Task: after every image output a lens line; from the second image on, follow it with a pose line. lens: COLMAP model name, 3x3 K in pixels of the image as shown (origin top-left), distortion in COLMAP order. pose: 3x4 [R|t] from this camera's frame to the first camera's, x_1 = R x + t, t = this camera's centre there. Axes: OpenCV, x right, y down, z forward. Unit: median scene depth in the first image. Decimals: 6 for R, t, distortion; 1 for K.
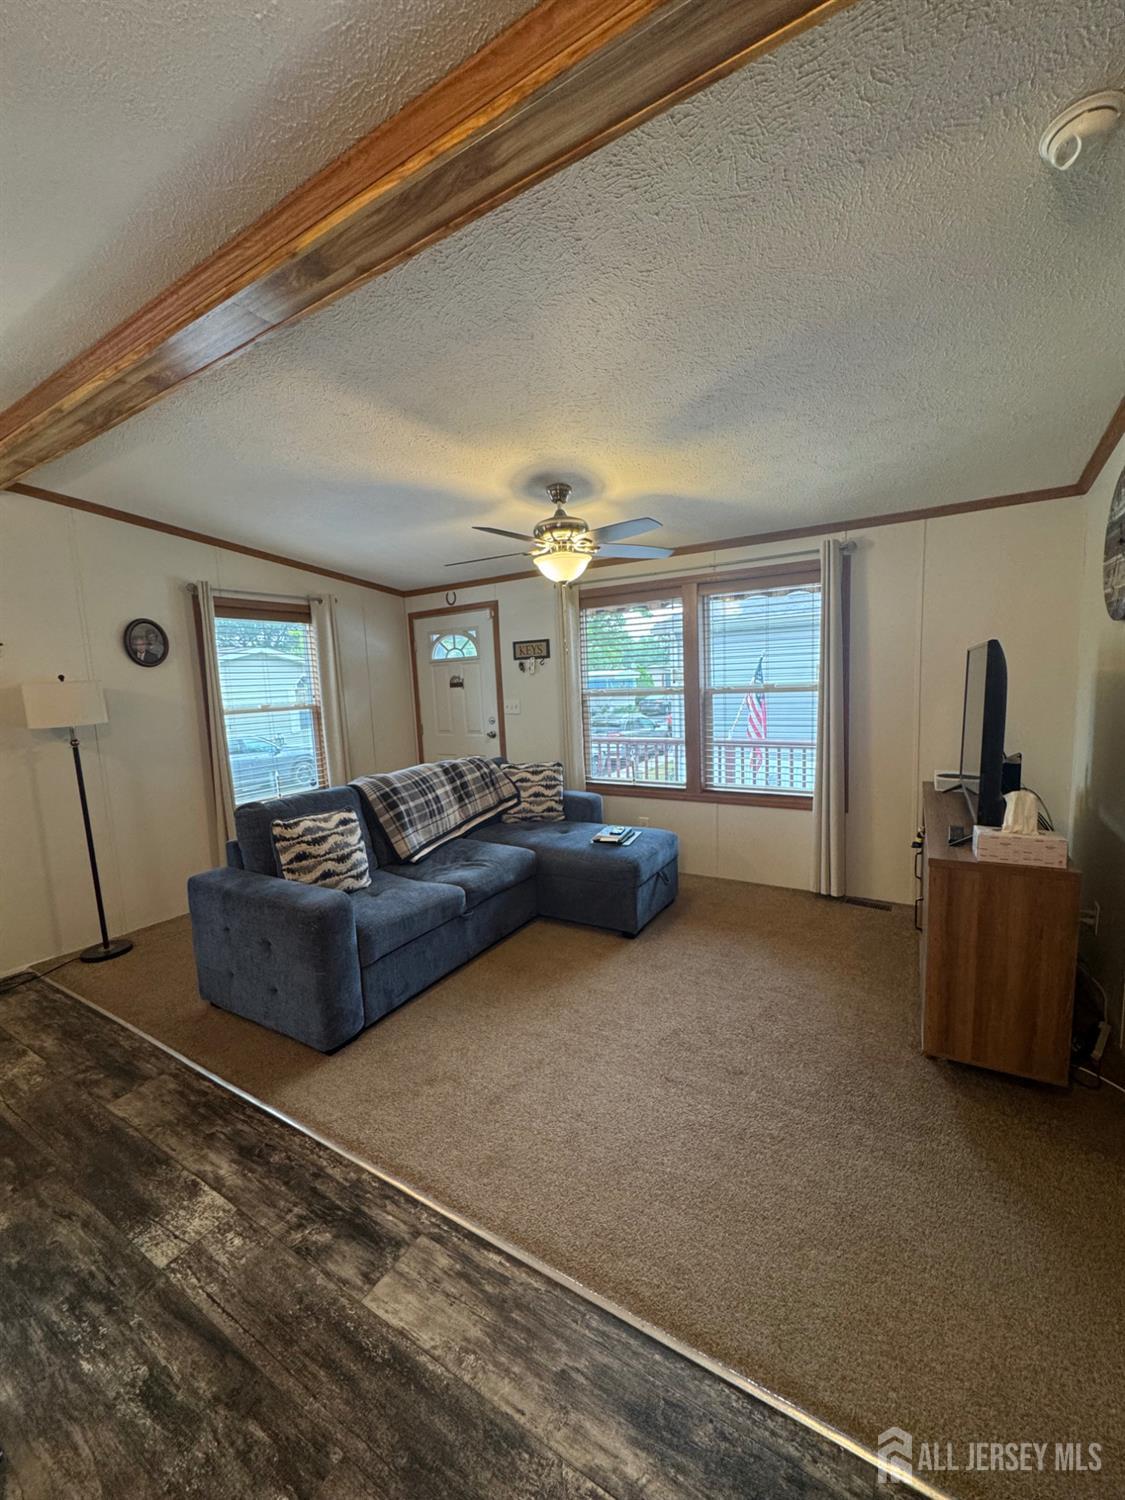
lens RADIAL K [[600.3, 0, 564.1], [0, 600.3, 749.7], [0, 0, 1]] dist [-0.001978, 0.002403]
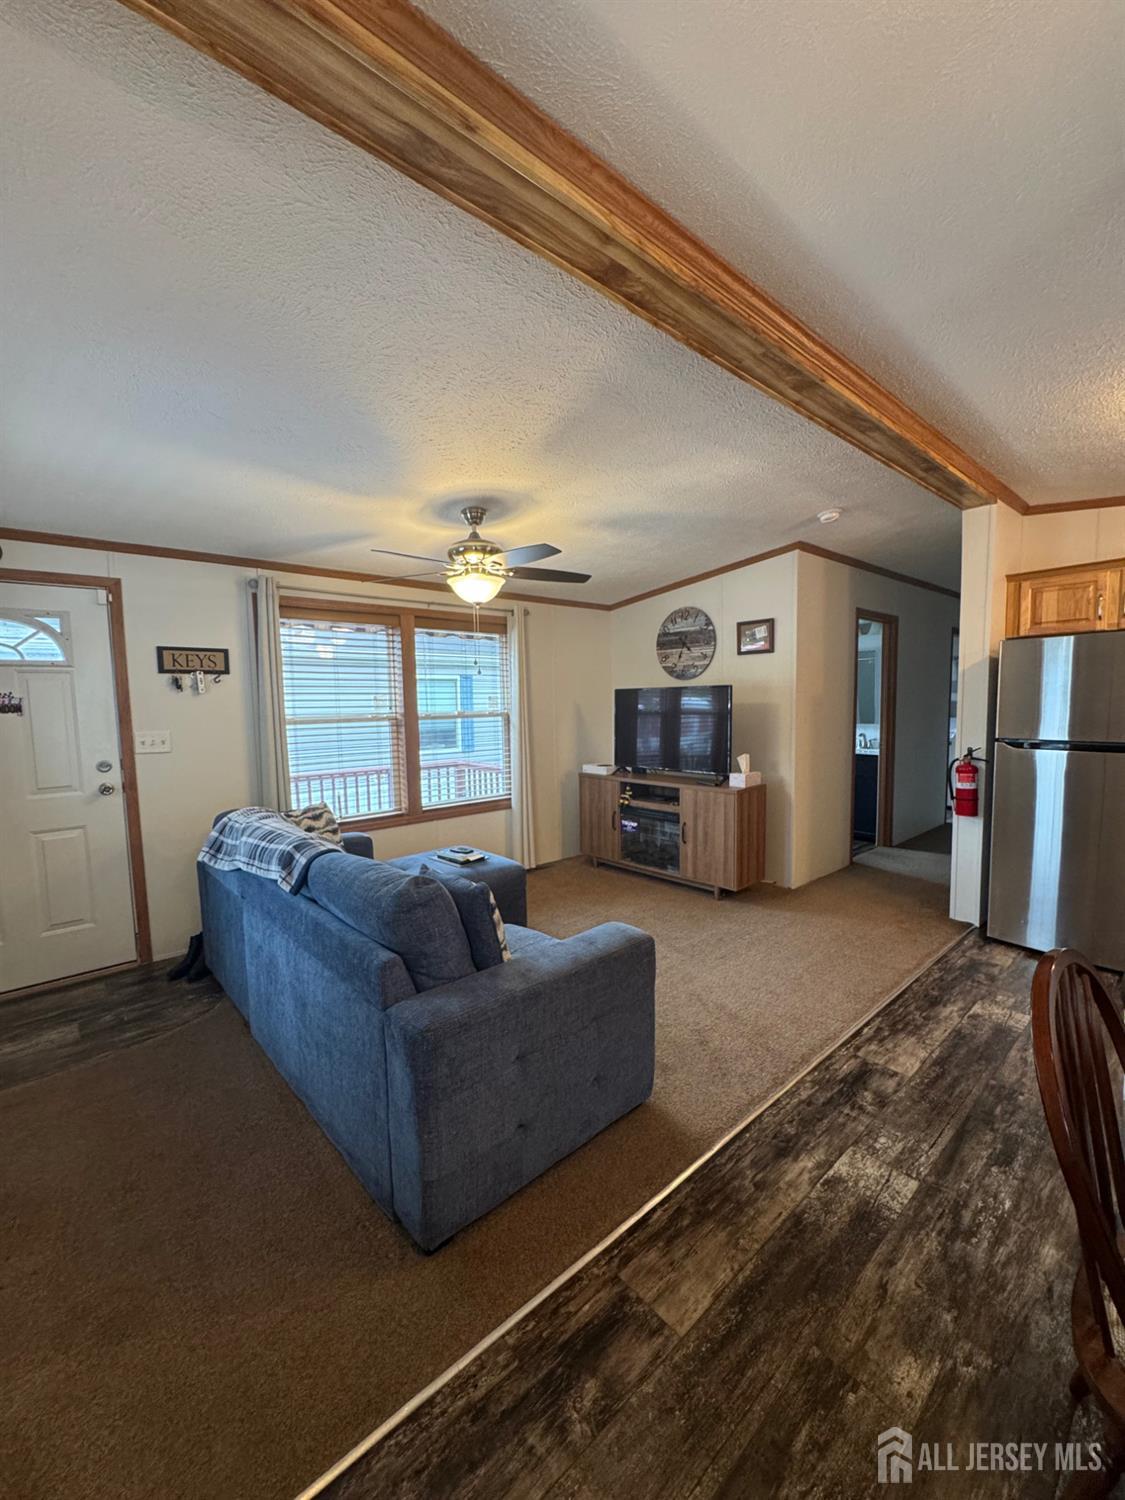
lens RADIAL K [[599.9, 0, 566.6], [0, 599.9, 748.7], [0, 0, 1]] dist [-0.001795, 0.000743]
pose [[0.290147, -0.040246, 0.956135, -1.781441], [0.117739, 0.993026, 0.006070, -0.044879], [-0.949712, 0.110813, 0.292862, 1.119106]]
